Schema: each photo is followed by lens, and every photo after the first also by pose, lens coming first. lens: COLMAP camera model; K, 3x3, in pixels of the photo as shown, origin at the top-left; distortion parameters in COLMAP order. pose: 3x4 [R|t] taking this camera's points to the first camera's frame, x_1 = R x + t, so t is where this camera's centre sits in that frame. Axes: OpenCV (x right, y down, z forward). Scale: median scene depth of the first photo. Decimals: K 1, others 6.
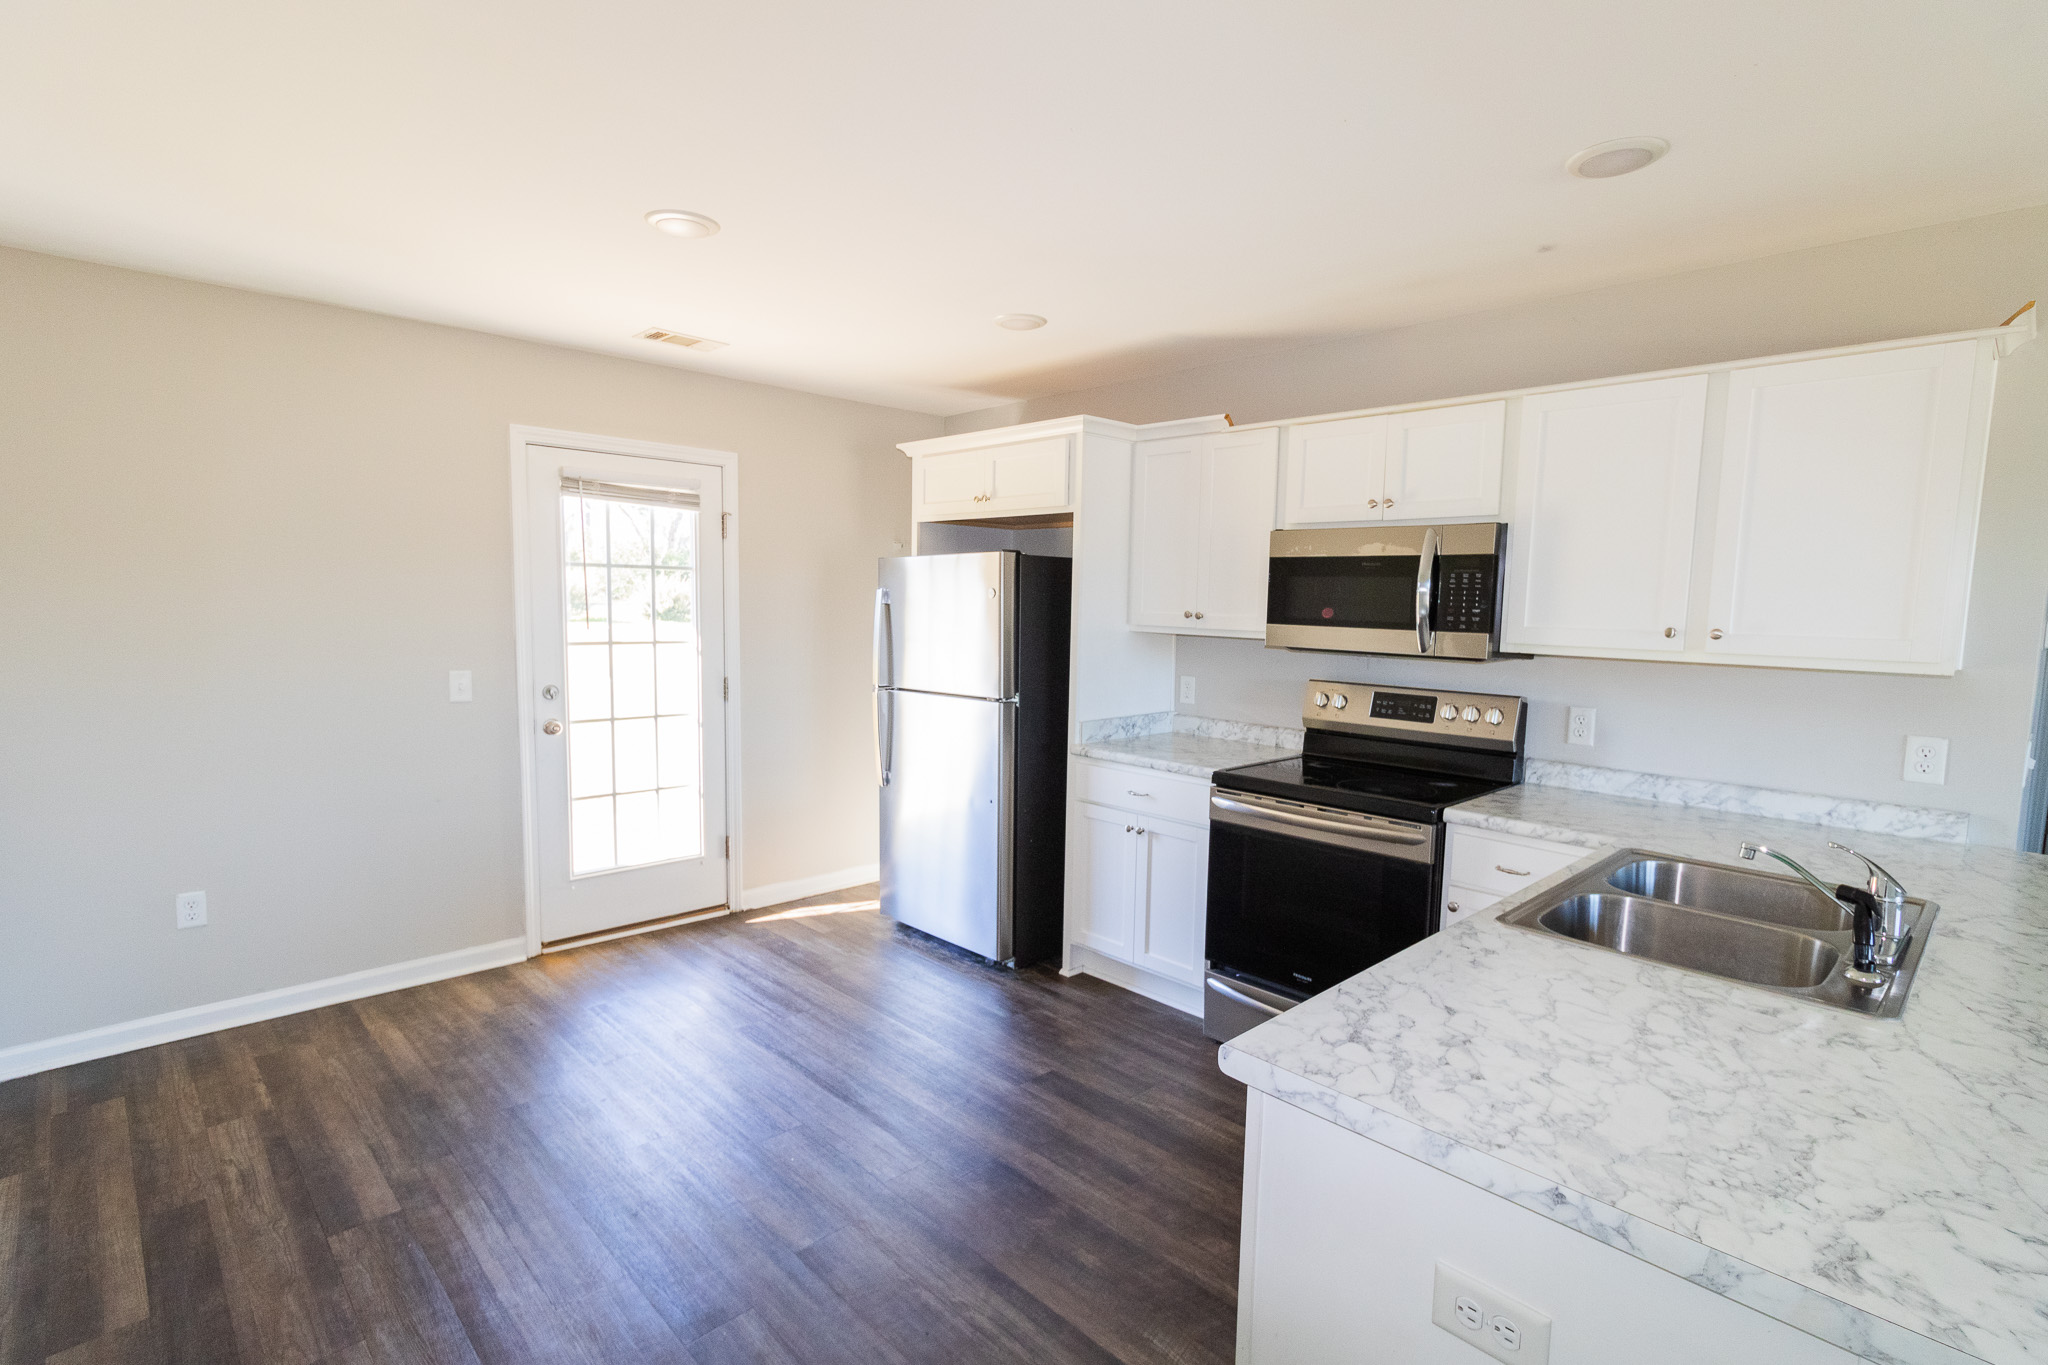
lens RADIAL K [[954.0, 0, 1020.0], [0, 954.0, 700.6], [0, 0, 1]] dist [-0.004529, 0.002749]
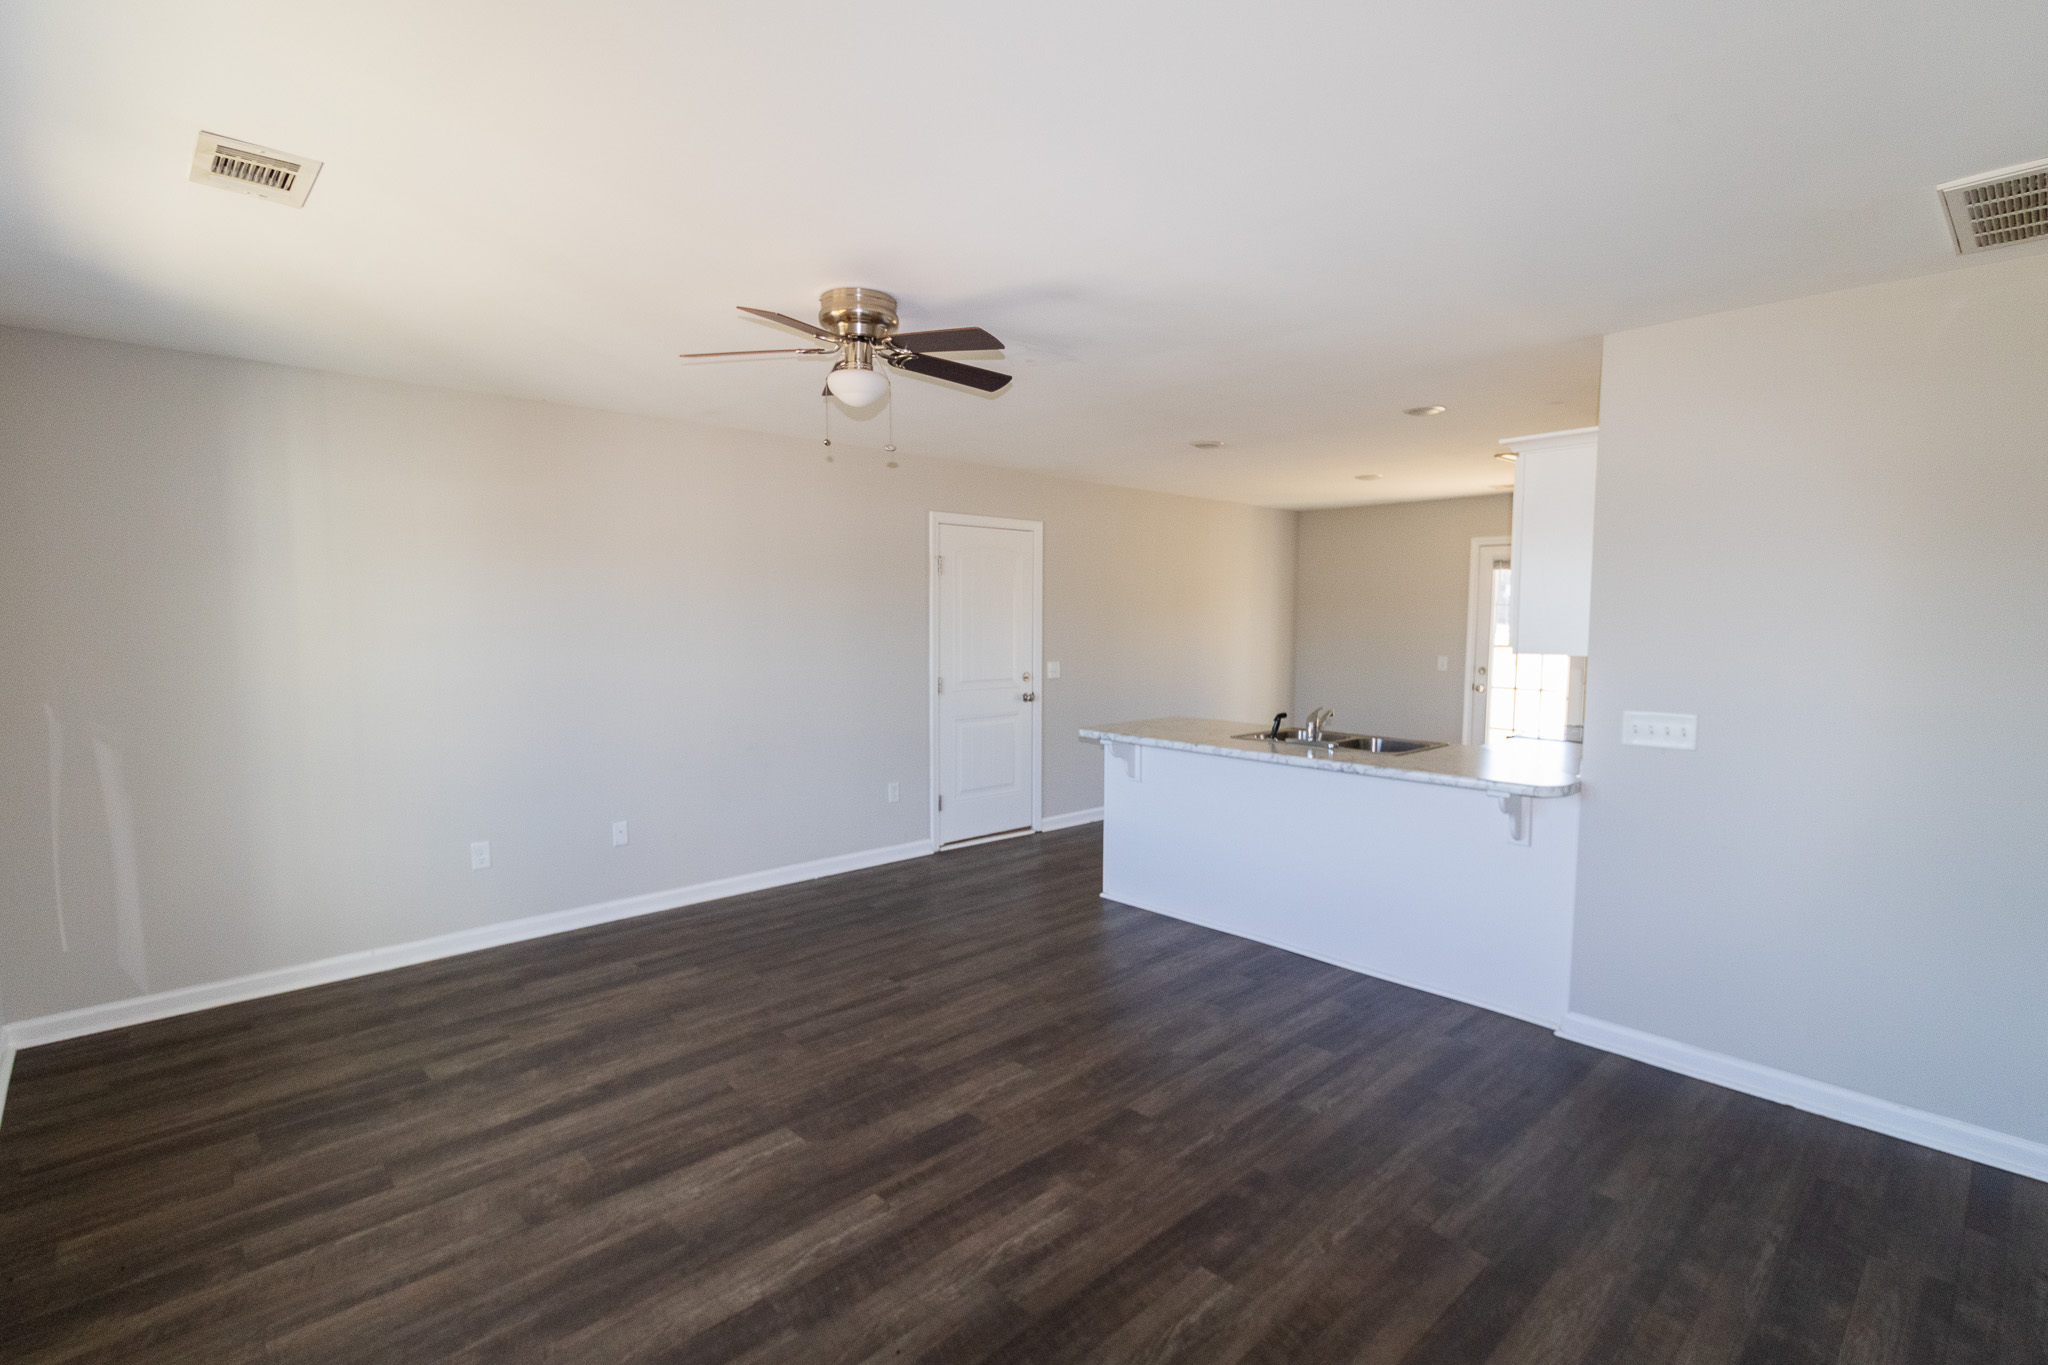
lens RADIAL K [[954.0, 0, 1024.6], [0, 954.0, 683.7], [0, 0, 1]] dist [-0.004529, 0.002749]
pose [[-0.023958, 0.055060, -0.998196, 5.511962], [-0.114261, 0.991788, 0.057449, 0.054435], [0.993162, 0.115431, -0.017470, 0.360409]]
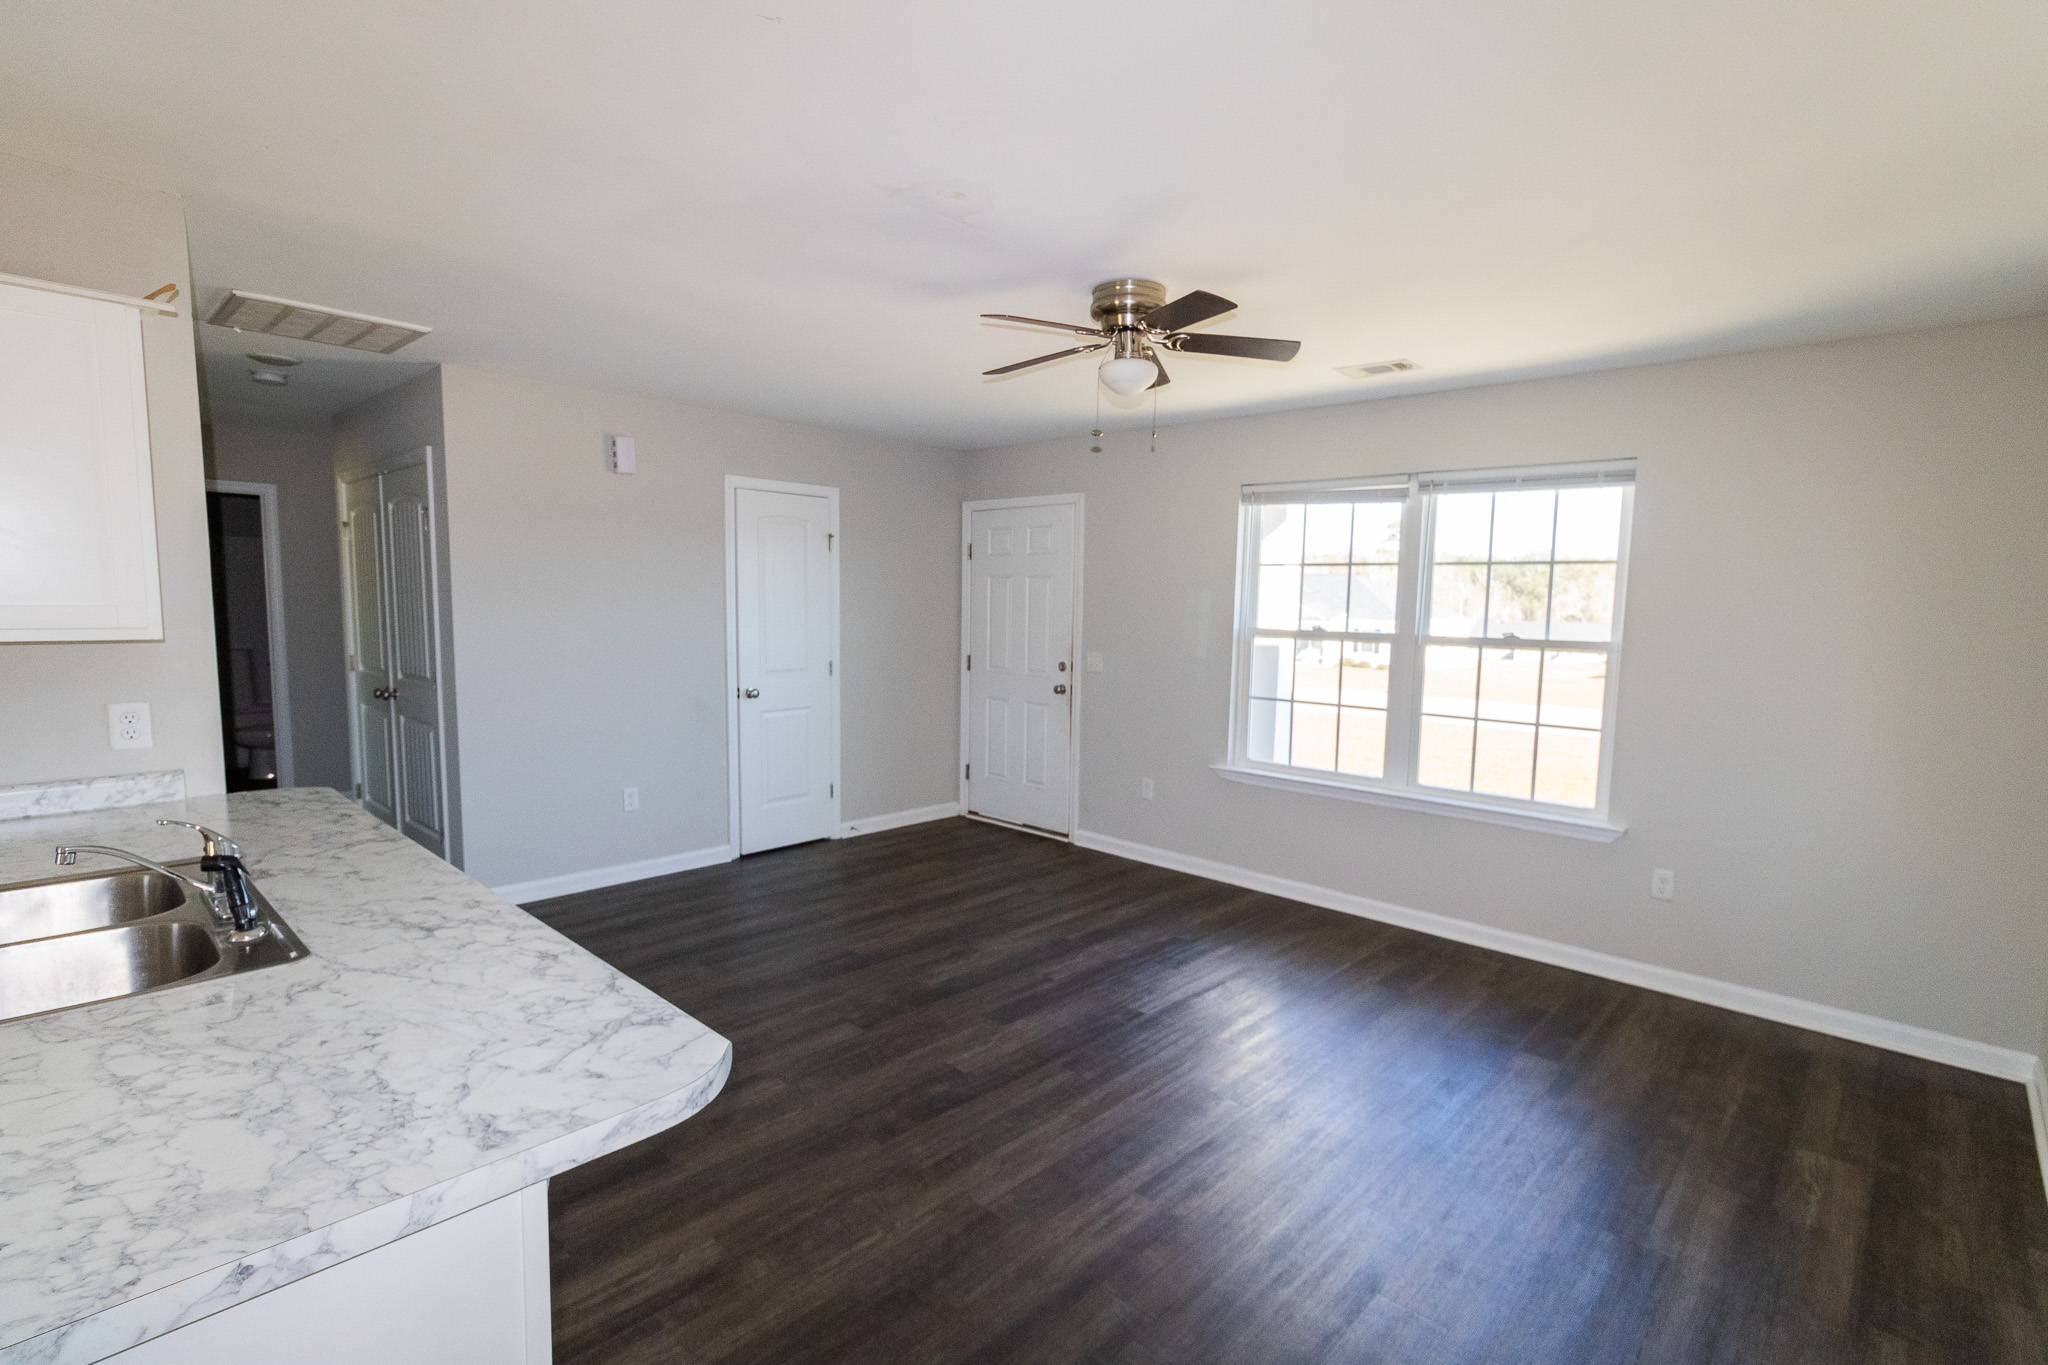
lens RADIAL K [[954.0, 0, 1061.6], [0, 954.0, 698.5], [0, 0, 1]] dist [-0.004529, 0.002749]
pose [[-0.072576, -0.124887, 0.989513, -0.191152], [0.085117, 0.987734, 0.130905, -0.026064], [-0.993724, 0.093725, -0.061056, 0.195463]]
